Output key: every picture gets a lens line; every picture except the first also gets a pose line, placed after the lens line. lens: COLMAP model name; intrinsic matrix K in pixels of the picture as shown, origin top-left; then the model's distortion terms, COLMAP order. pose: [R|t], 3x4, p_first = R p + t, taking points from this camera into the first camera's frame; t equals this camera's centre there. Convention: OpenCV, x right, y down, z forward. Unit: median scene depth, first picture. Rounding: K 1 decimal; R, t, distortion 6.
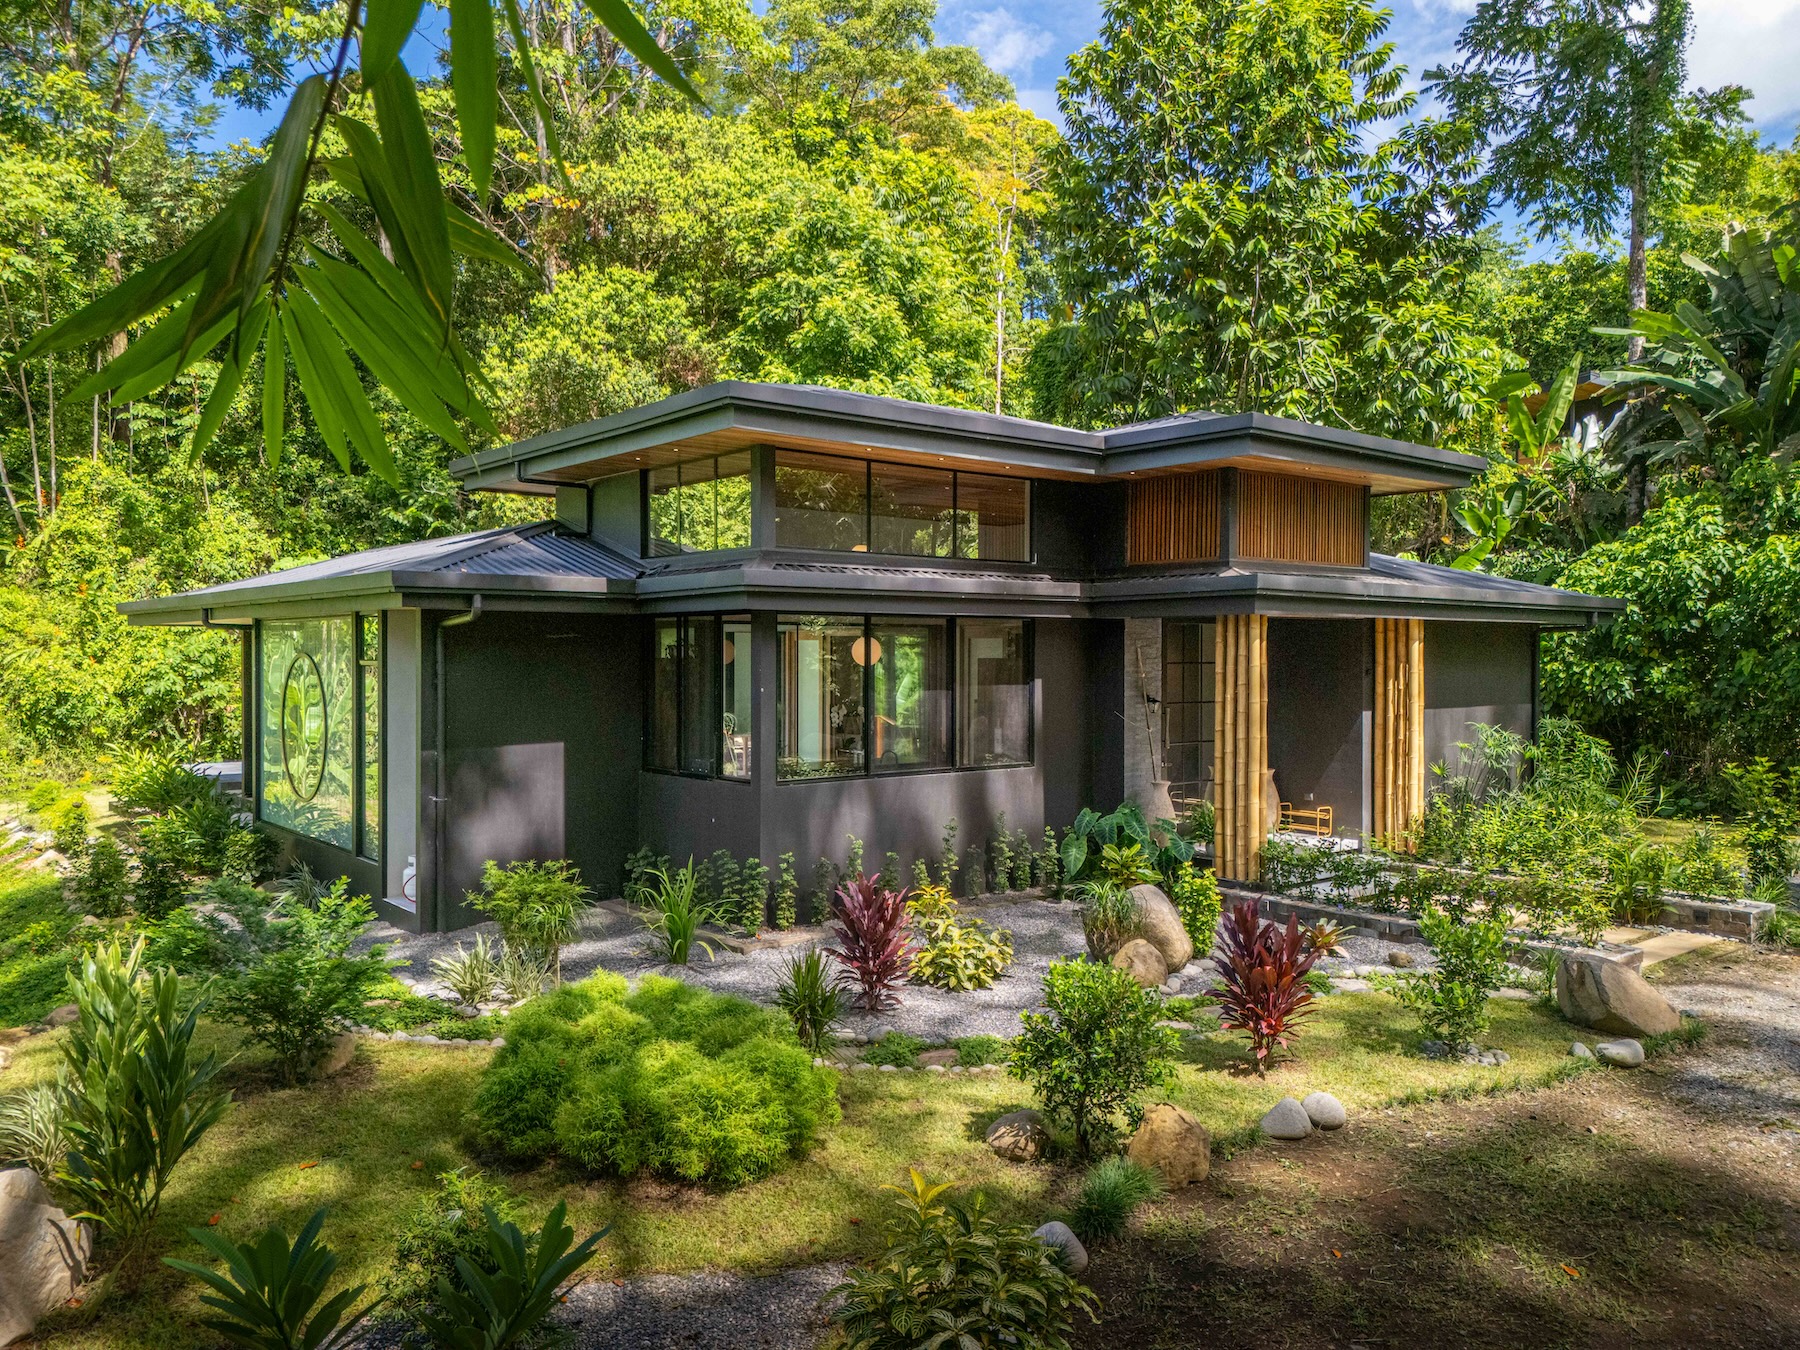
lens RADIAL K [[1323.9, 0, 900.0], [0, 1323.9, 675.0], [0, 0, 1]] dist [0.001861, -0.003267]
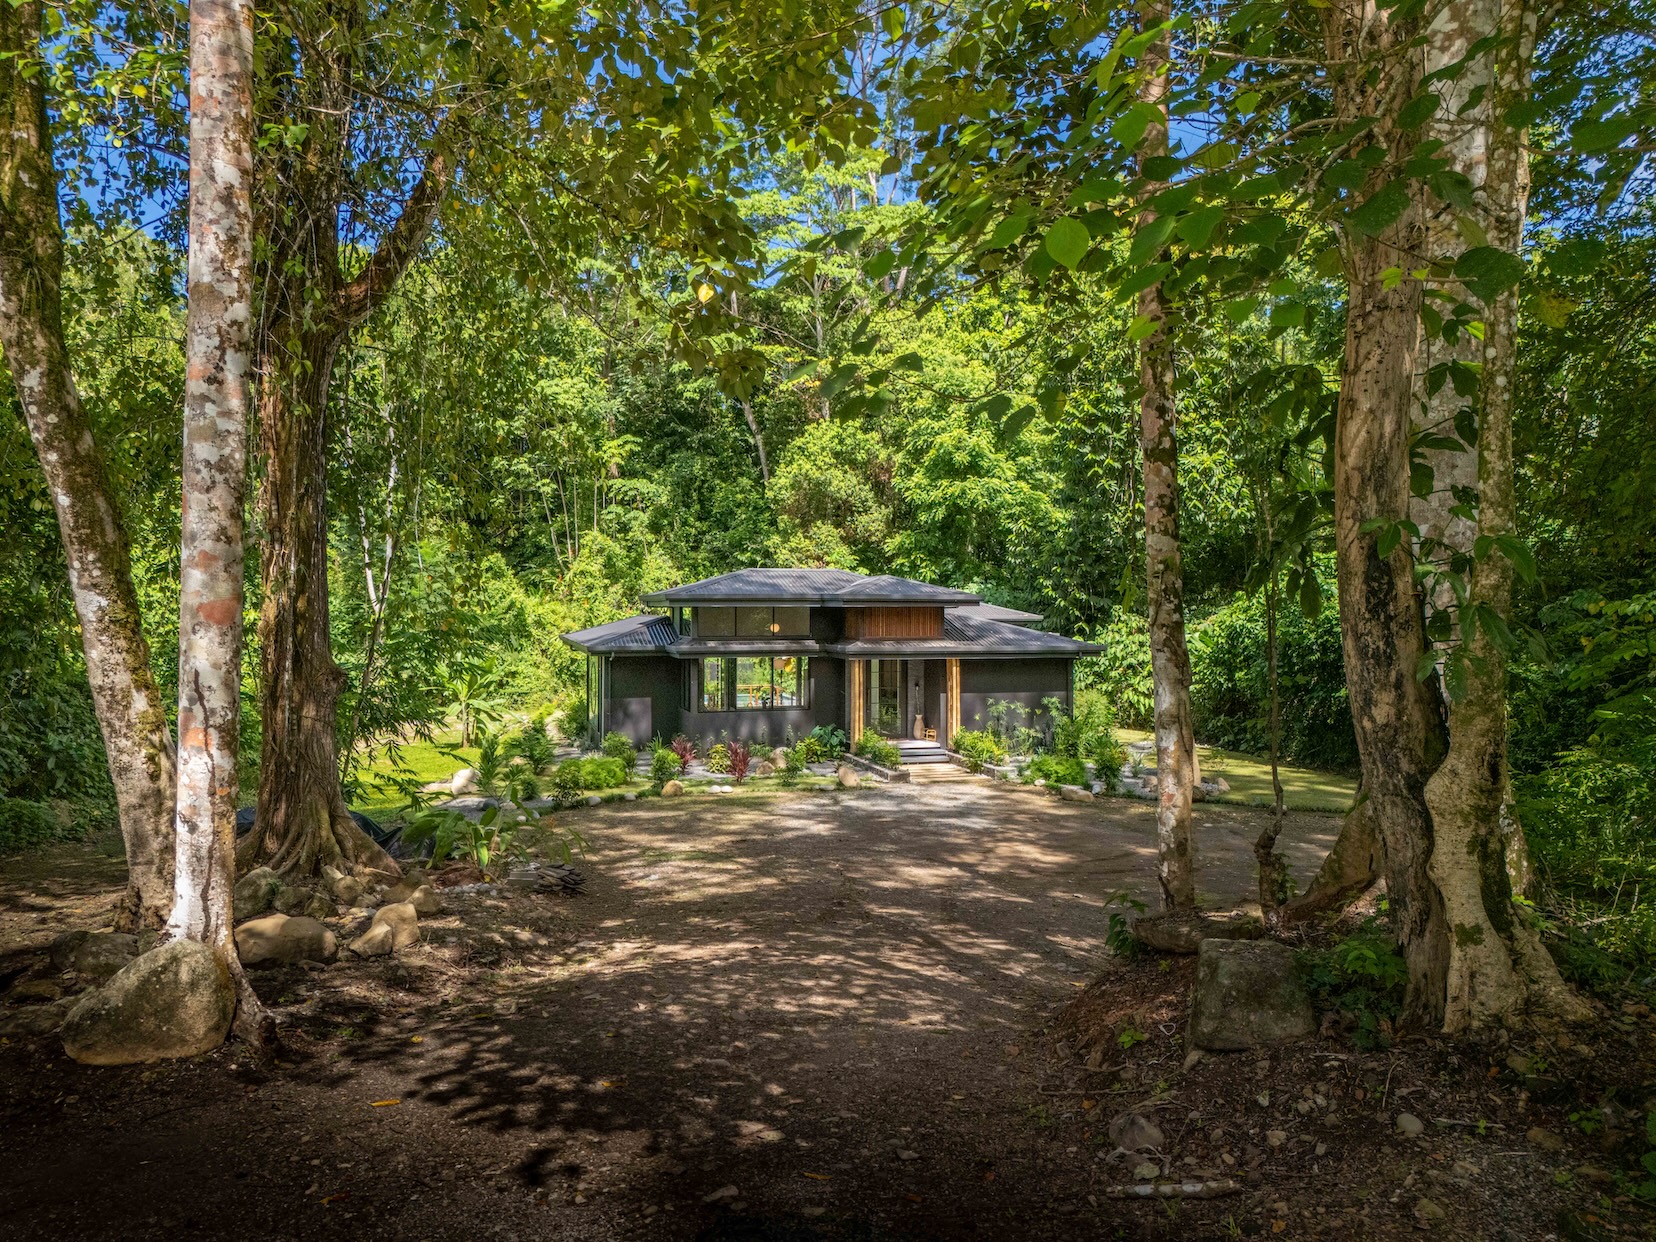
lens RADIAL K [[1218.0, 0, 828.0], [0, 1218.0, 621.0], [0, 0, 1]] dist [0.001861, -0.003267]
pose [[0.911808, 0.003777, -0.410600, 0.409577], [-0.003137, 0.999993, 0.002232, -0.042338], [0.410606, -0.000747, 0.911813, -0.445344]]
